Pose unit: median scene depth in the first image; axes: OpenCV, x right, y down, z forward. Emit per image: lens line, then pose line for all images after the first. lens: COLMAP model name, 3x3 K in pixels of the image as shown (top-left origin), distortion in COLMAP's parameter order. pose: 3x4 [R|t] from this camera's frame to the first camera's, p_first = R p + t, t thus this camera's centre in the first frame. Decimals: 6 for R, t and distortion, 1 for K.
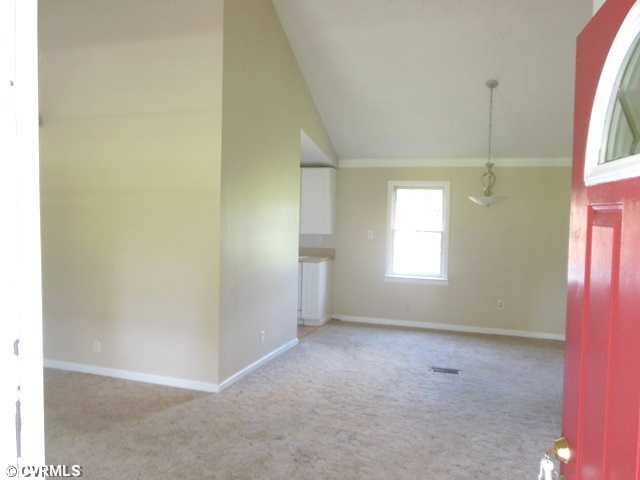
lens RADIAL K [[539.2, 0, 320.1], [0, 539.2, 240.6], [0, 0, 1]] dist [-0.043527, 0.016306]
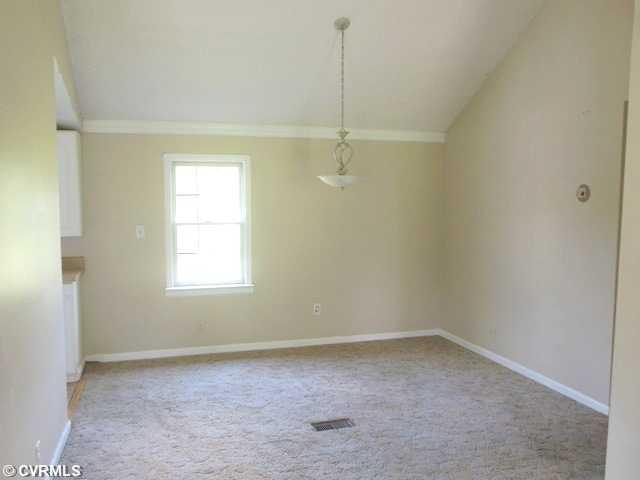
lens RADIAL K [[539.2, 0, 320.7], [0, 539.2, 236.1], [0, 0, 1]] dist [-0.043527, 0.016306]
pose [[0.809984, -0.060536, 0.583319, -0.125978], [0.047101, 0.998160, 0.038184, -0.022094], [-0.584557, -0.003454, 0.811345, 0.327039]]
